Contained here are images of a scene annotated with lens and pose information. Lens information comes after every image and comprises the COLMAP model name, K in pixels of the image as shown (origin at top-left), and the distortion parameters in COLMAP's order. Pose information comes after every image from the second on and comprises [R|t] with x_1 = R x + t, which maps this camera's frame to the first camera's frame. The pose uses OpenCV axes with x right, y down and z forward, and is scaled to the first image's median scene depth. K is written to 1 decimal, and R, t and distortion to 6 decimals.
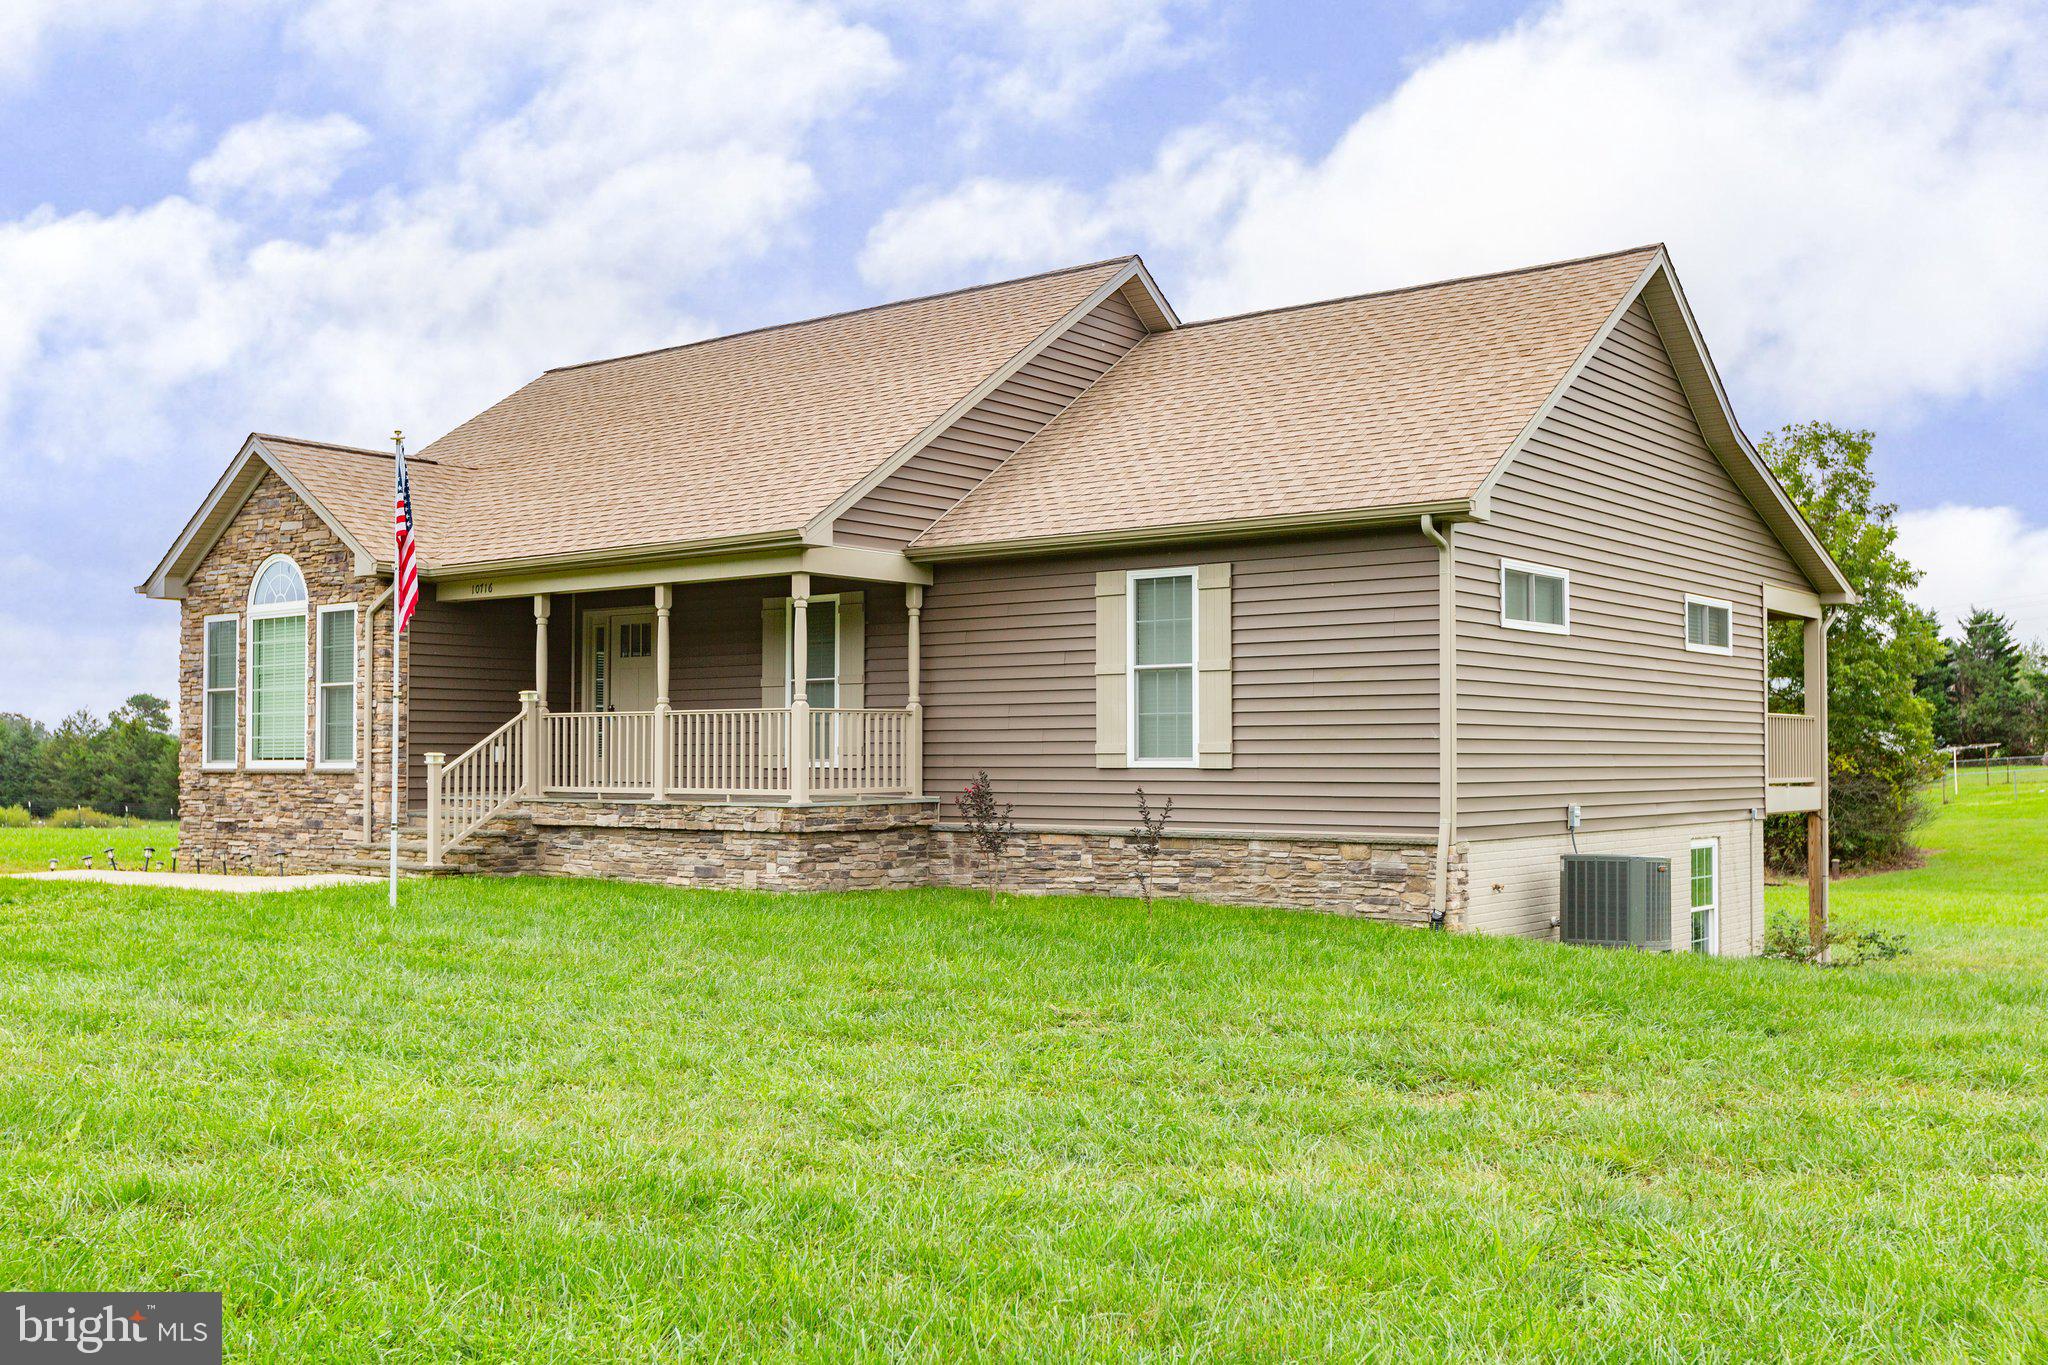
lens RADIAL K [[1944.4, 0, 1024.0], [0, 1944.4, 682.5], [0, 0, 1]] dist [0.009965, 0.007211]
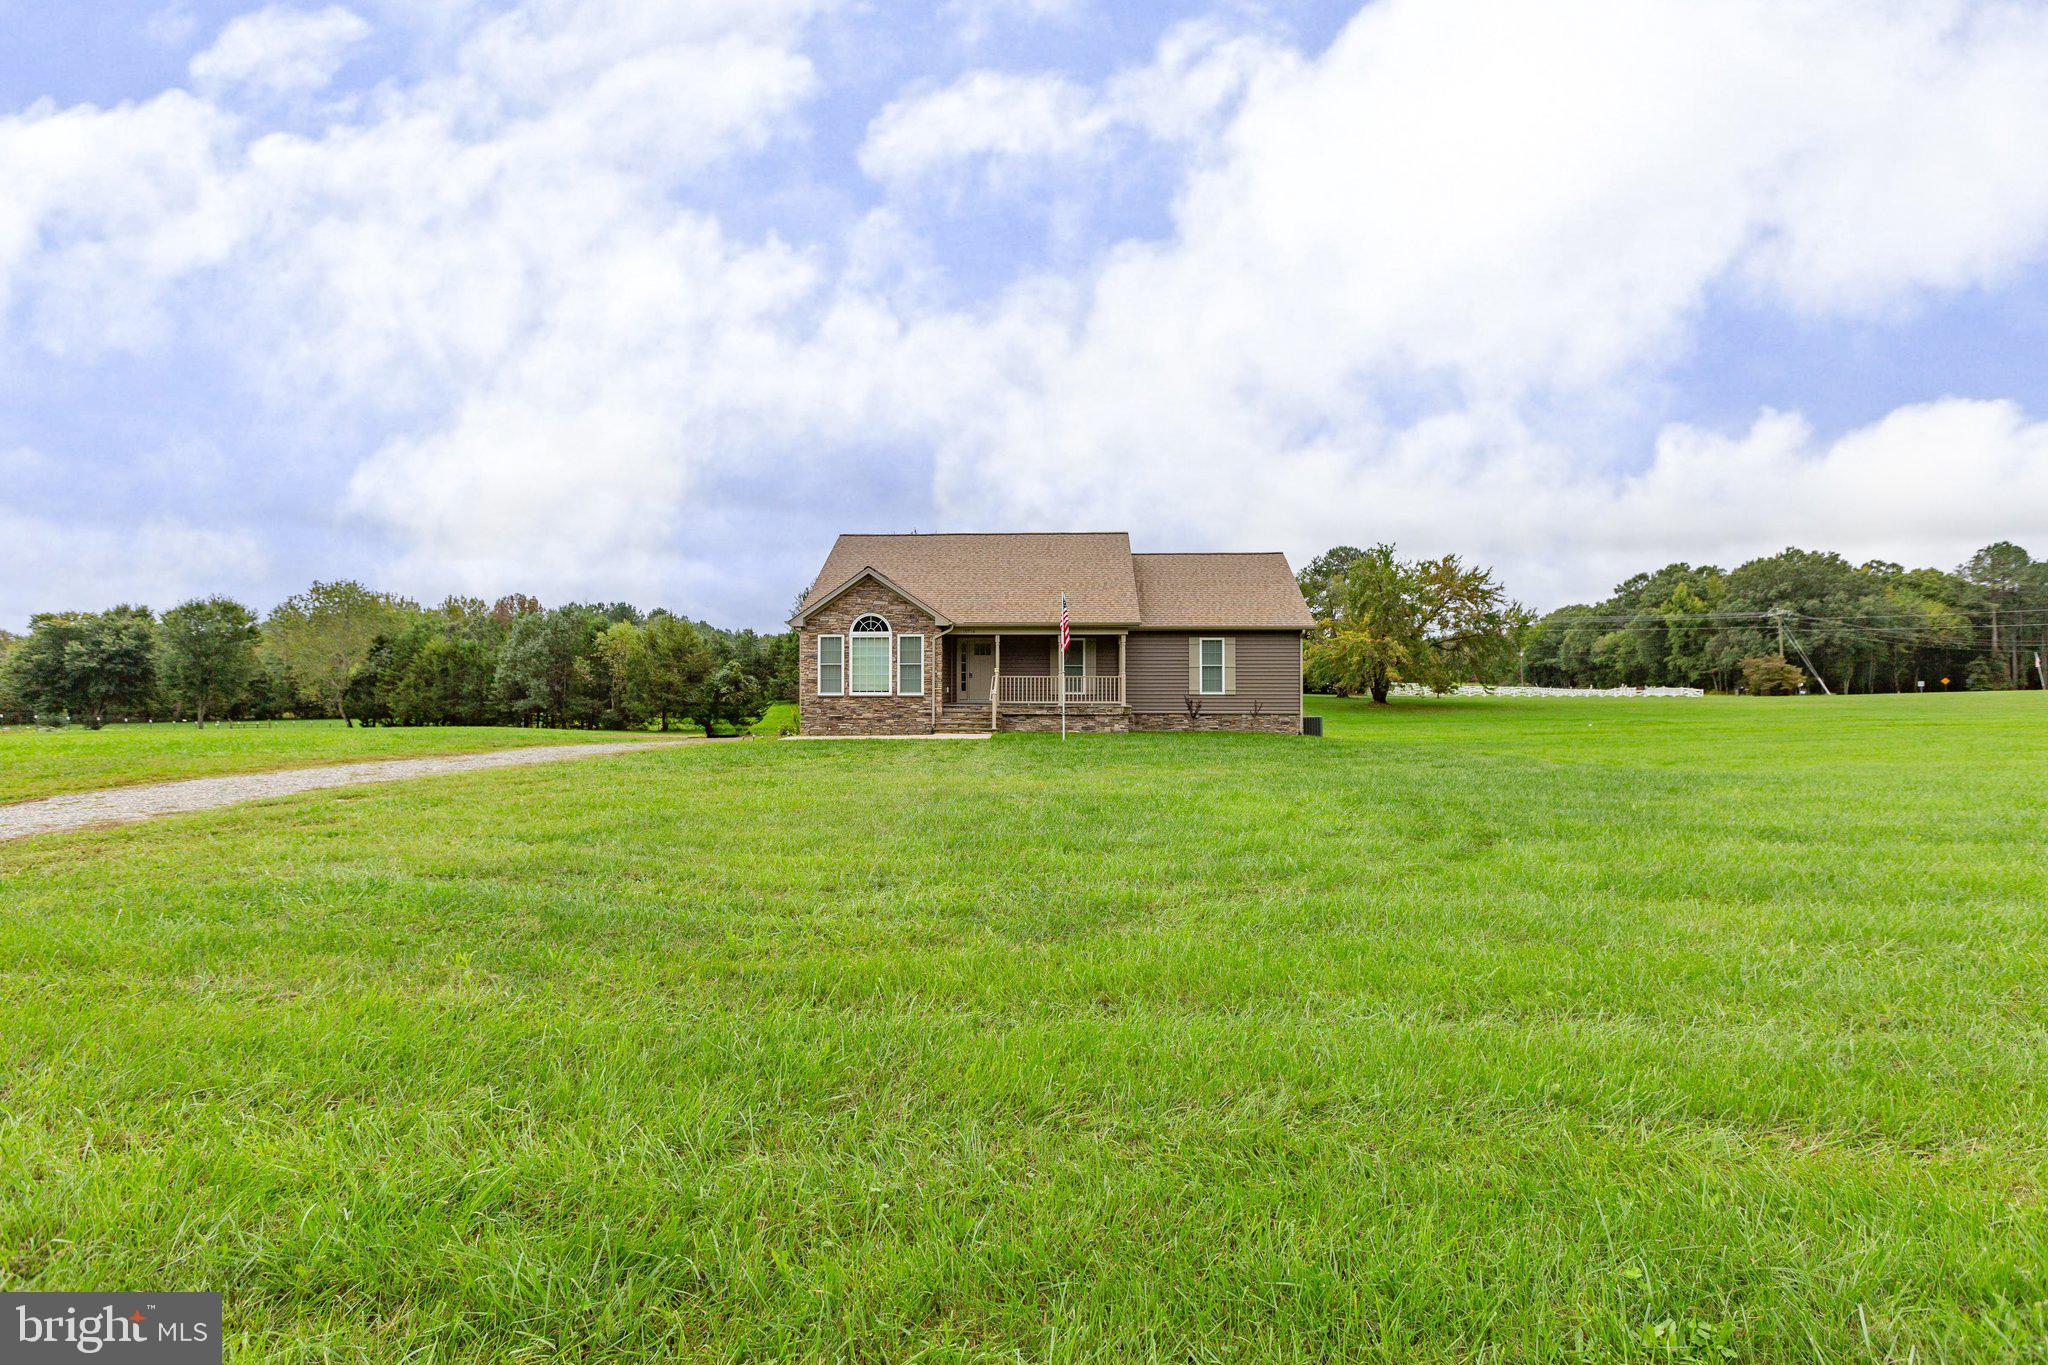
lens RADIAL K [[907.3, 0, 1023.2], [0, 907.3, 671.2], [0, 0, 1]] dist [0.000916, 0.000266]
pose [[0.812330, 0.010696, 0.583099, -0.993434], [-0.025560, 0.999524, 0.017274, -0.015426], [-0.582637, -0.028936, 0.812217, -0.115866]]
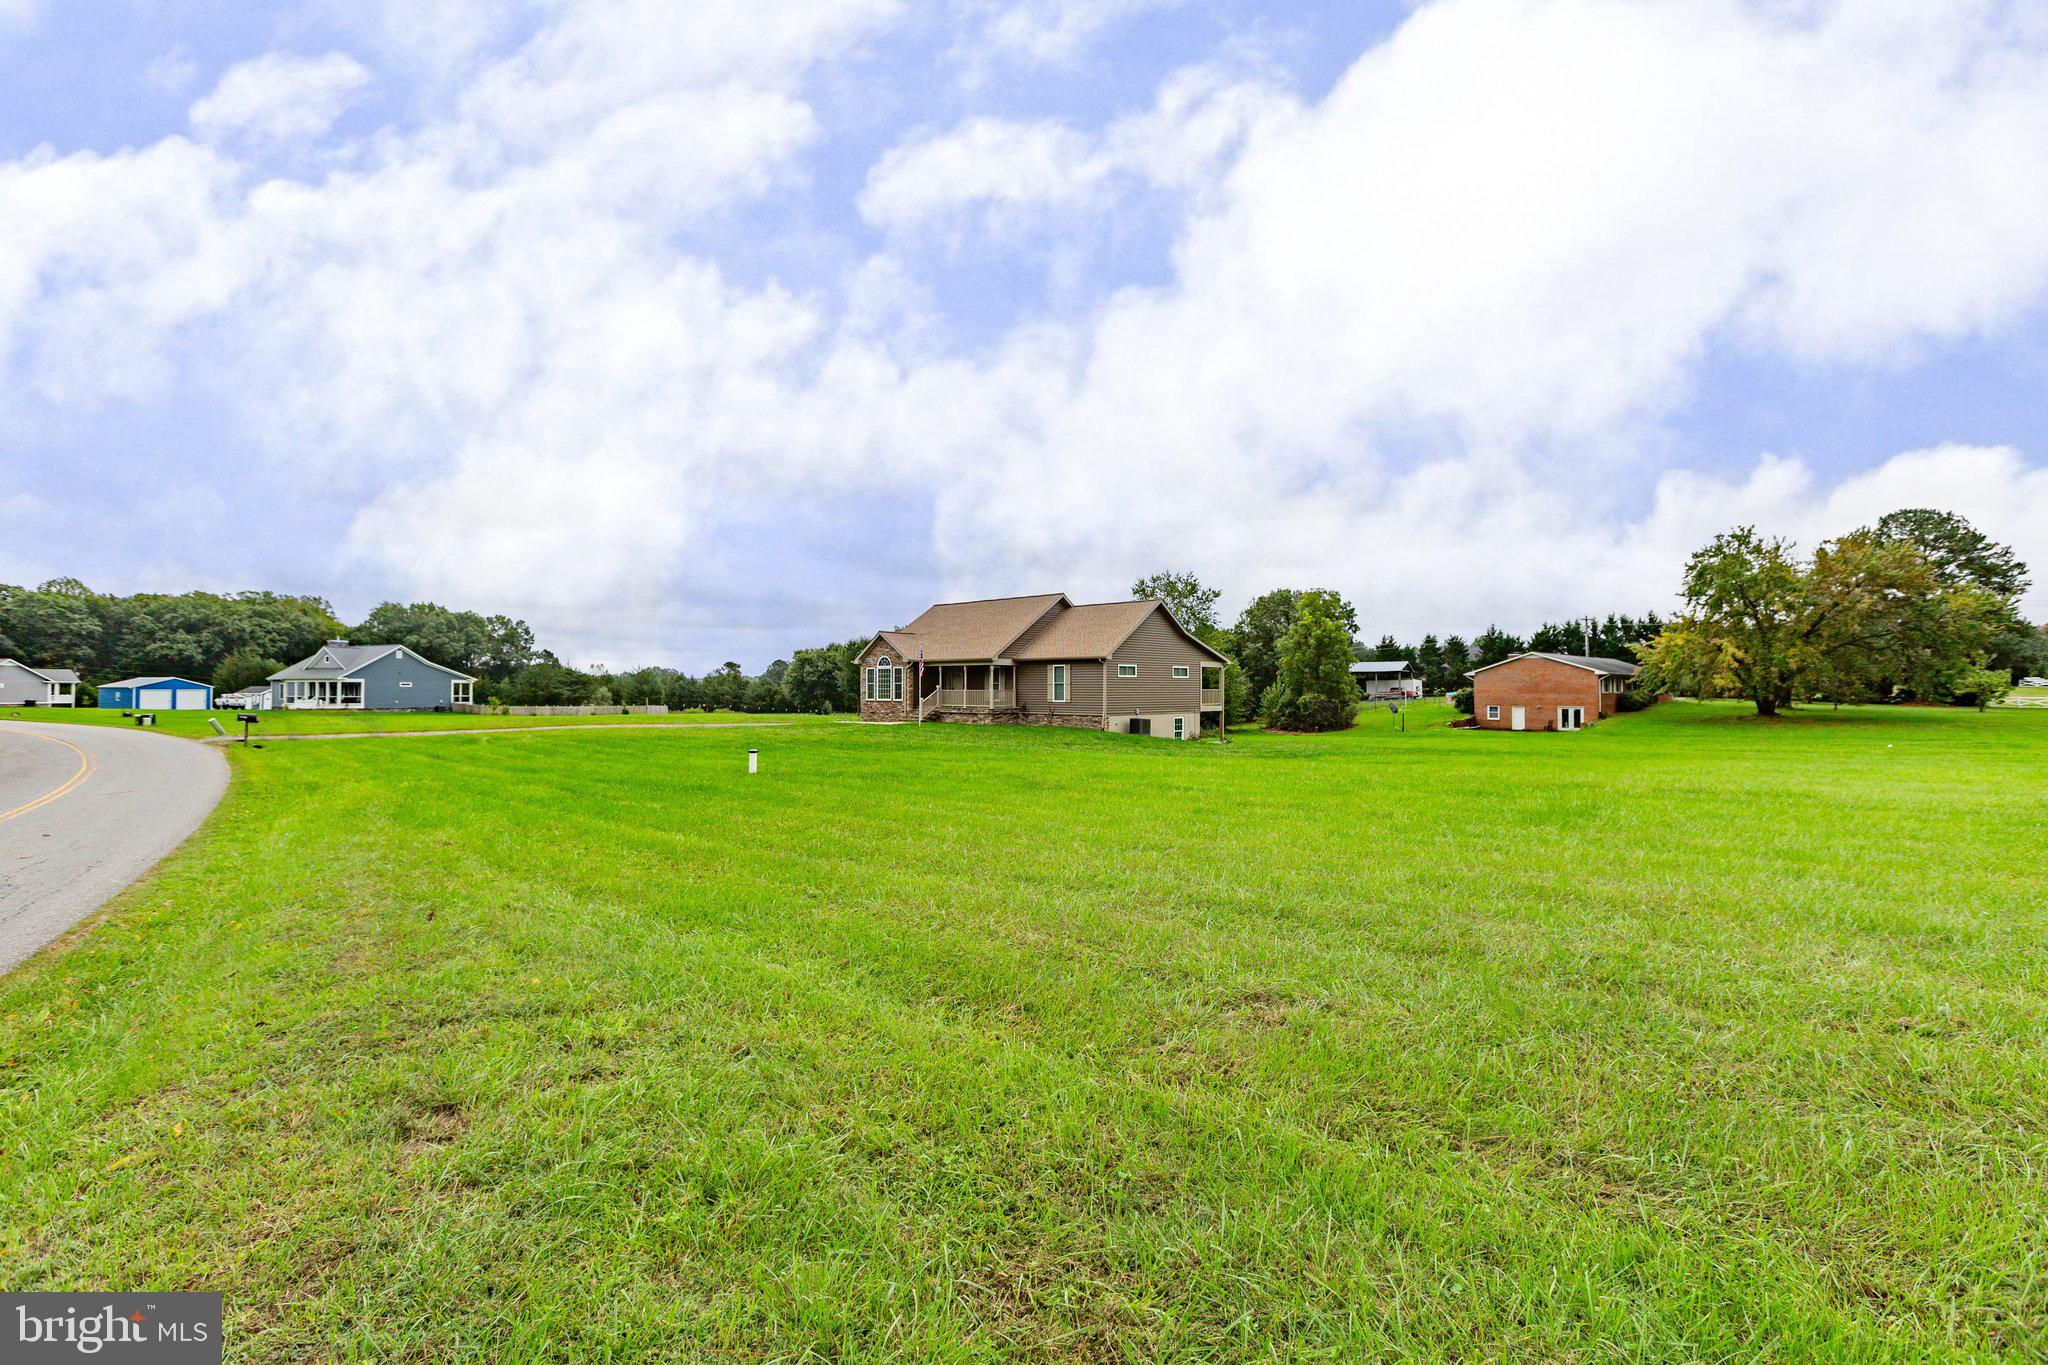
lens RADIAL K [[922.7, 0, 1022.3], [0, 922.7, 673.0], [0, 0, 1]] dist [0.001801, -0.000699]
pose [[0.996216, 0.002992, -0.086857, 0.163221], [-0.000903, 0.999710, 0.024077, -0.083280], [0.086904, -0.023907, 0.995930, -1.314750]]
